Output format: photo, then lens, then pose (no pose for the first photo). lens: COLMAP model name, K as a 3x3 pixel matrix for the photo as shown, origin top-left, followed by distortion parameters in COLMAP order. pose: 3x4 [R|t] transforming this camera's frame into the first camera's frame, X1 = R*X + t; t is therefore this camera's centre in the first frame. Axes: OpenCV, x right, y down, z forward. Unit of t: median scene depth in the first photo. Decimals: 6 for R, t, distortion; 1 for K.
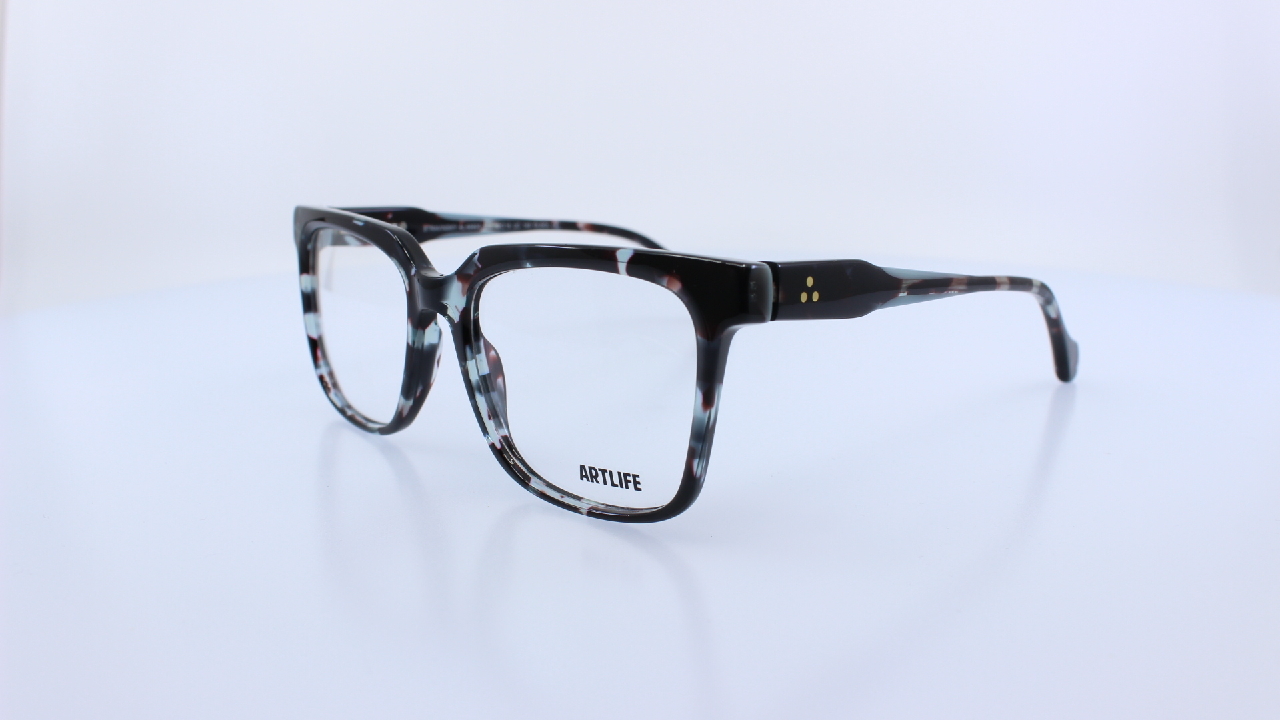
lens RADIAL K [[1202.0, 0, 645.0], [0, 1202.0, 366.3], [0, 0, 1]] dist [-0.112588, 0.000000]
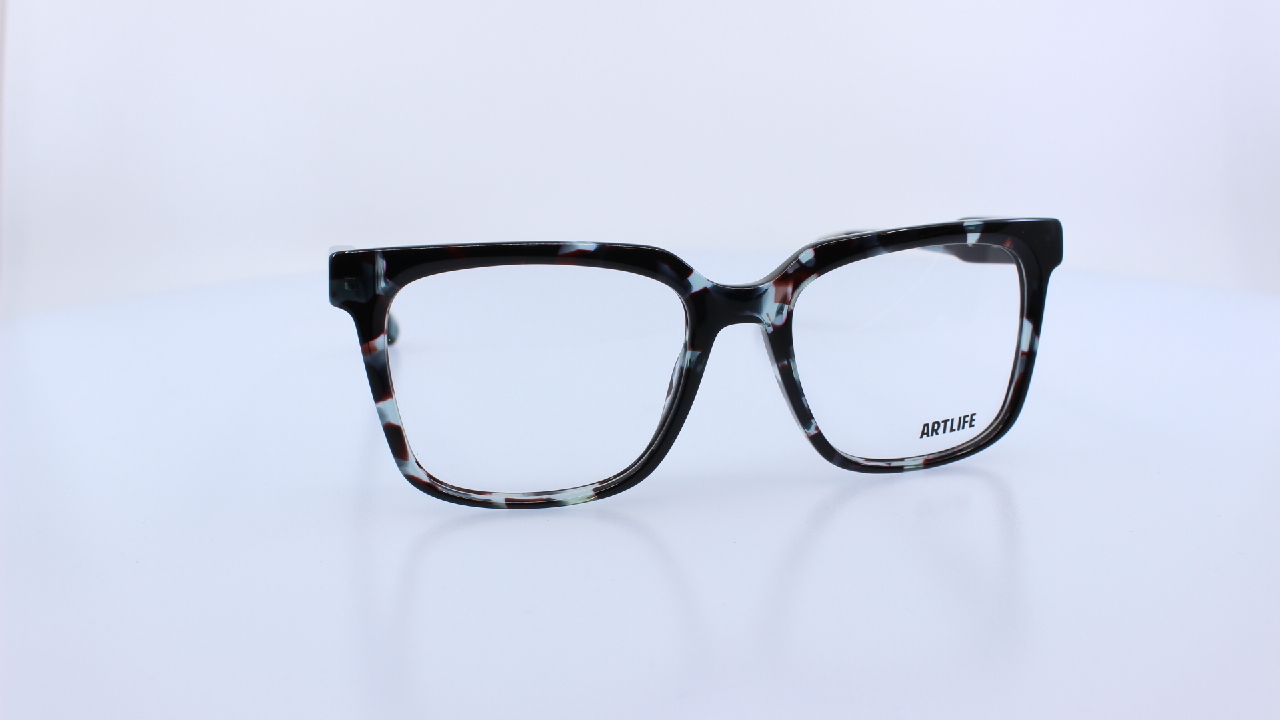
lens RADIAL K [[1202.0, 0, 648.6], [0, 1202.0, 356.8], [0, 0, 1]] dist [-0.112588, 0.000000]
pose [[0.492651, -0.211600, 0.844109, -1.088050], [0.207875, 0.970522, 0.121966, -0.163527], [-0.845034, 0.115383, 0.522115, 0.634695]]
